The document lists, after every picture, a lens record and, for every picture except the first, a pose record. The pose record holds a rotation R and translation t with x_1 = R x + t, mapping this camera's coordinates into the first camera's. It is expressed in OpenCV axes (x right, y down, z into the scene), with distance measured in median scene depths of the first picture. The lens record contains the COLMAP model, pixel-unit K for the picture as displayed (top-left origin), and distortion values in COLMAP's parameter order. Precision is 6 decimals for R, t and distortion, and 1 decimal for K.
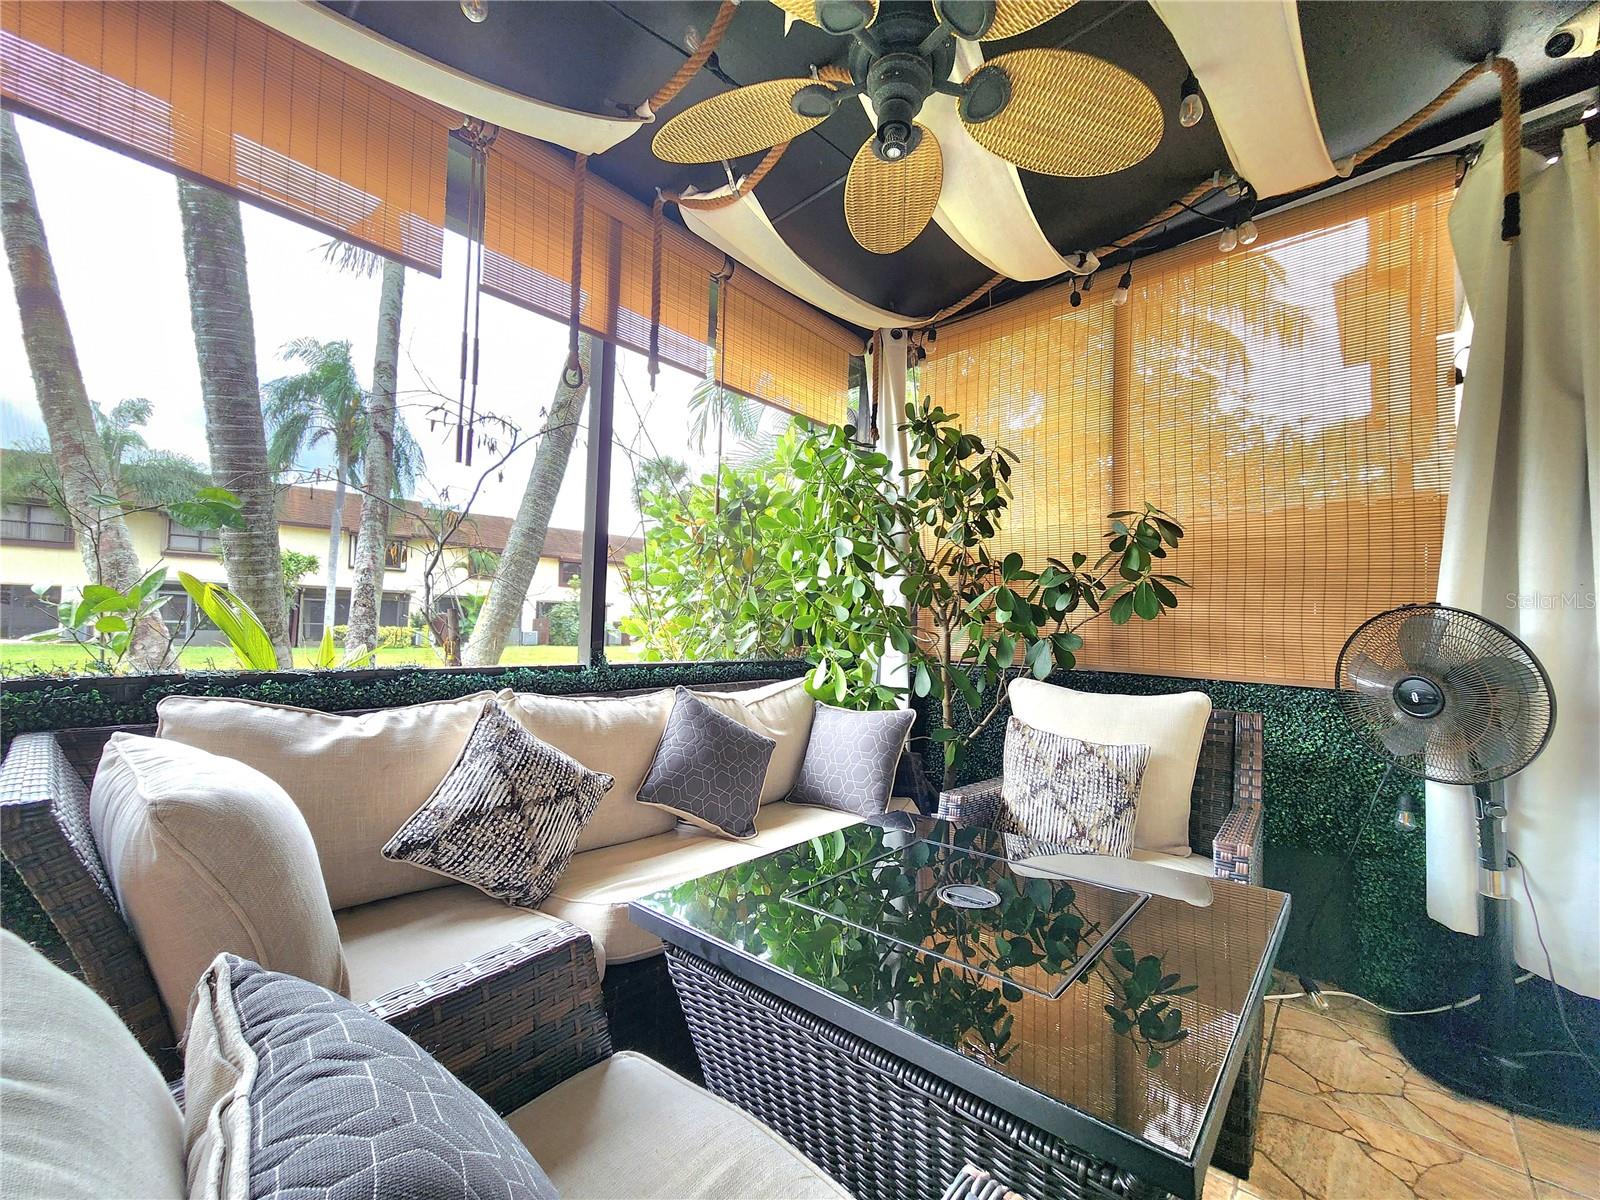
lens RADIAL K [[649.2, 0, 788.8], [0, 649.2, 605.9], [0, 0, 1]] dist [-0.004634, -0.000631]
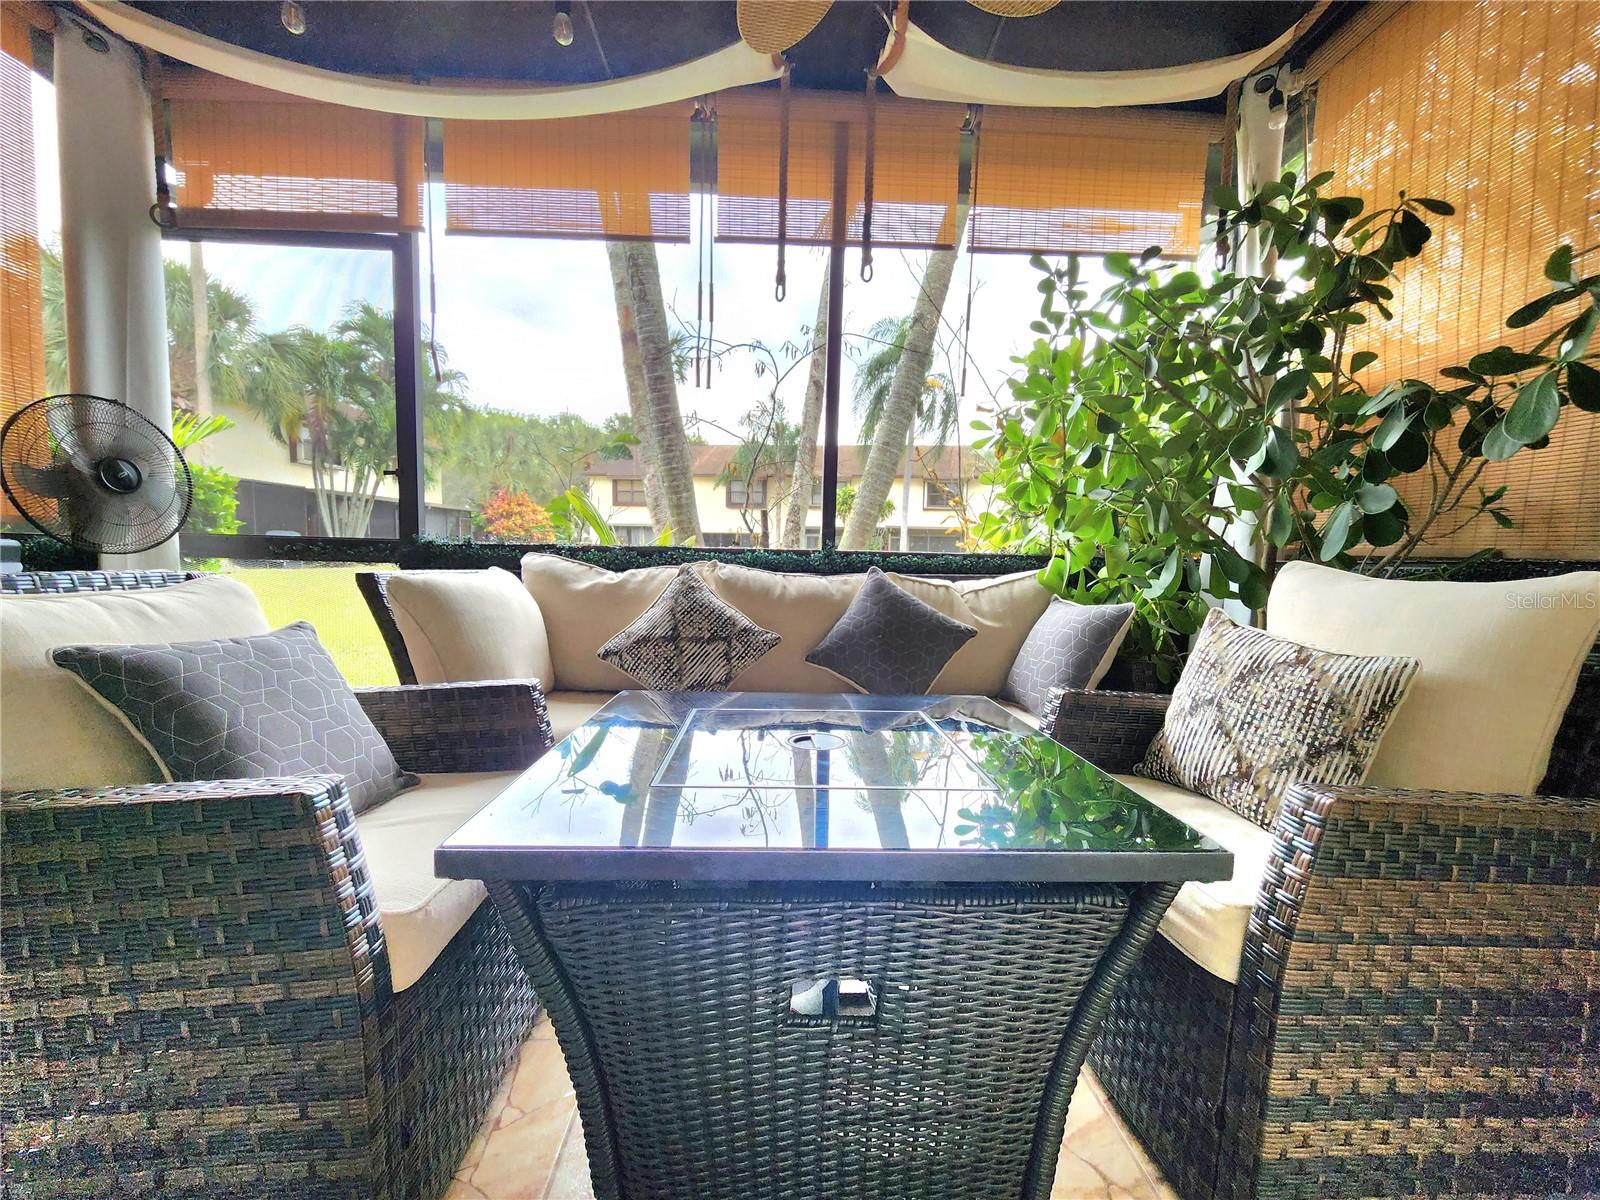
lens RADIAL K [[649.2, 0, 790.8], [0, 649.2, 604.2], [0, 0, 1]] dist [-0.004634, -0.000631]
pose [[0.693381, 0.046386, -0.719077, 0.490649], [0.024741, 0.995805, 0.088094, 0.086723], [0.720147, -0.078873, 0.689324, 0.176530]]
